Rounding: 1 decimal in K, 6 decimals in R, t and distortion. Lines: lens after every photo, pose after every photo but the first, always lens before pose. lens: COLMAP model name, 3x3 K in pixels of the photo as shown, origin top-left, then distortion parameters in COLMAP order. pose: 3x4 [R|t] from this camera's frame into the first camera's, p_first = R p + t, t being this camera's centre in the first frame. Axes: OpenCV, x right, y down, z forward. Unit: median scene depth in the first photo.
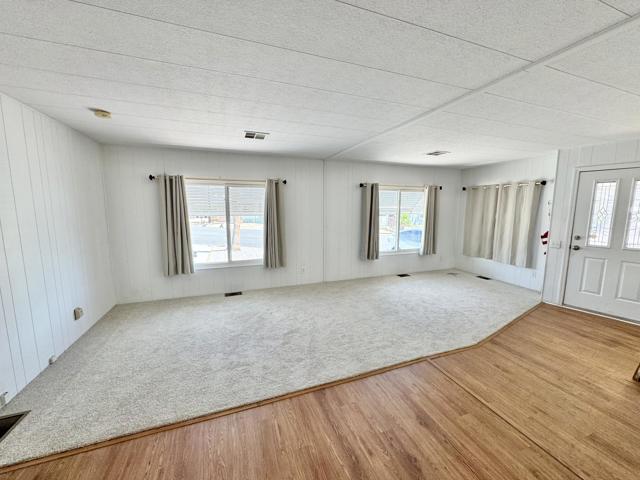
lens RADIAL K [[255.3, 0, 321.0], [0, 255.3, 239.1], [0, 0, 1]] dist [-0.001969, -0.000303]
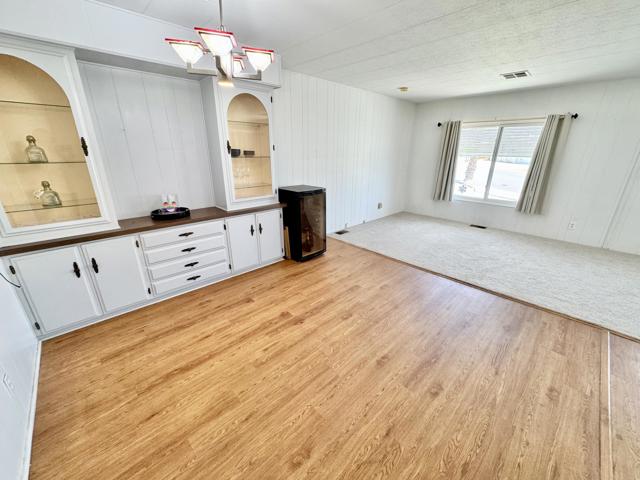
lens RADIAL K [[255.3, 0, 319.9], [0, 255.3, 240.1], [0, 0, 1]] dist [-0.001969, -0.000303]
pose [[0.393374, 0.308617, -0.866033, 0.438631], [-0.119811, 0.951151, 0.284529, 0.033388], [0.911539, -0.008166, 0.411133, -0.144824]]
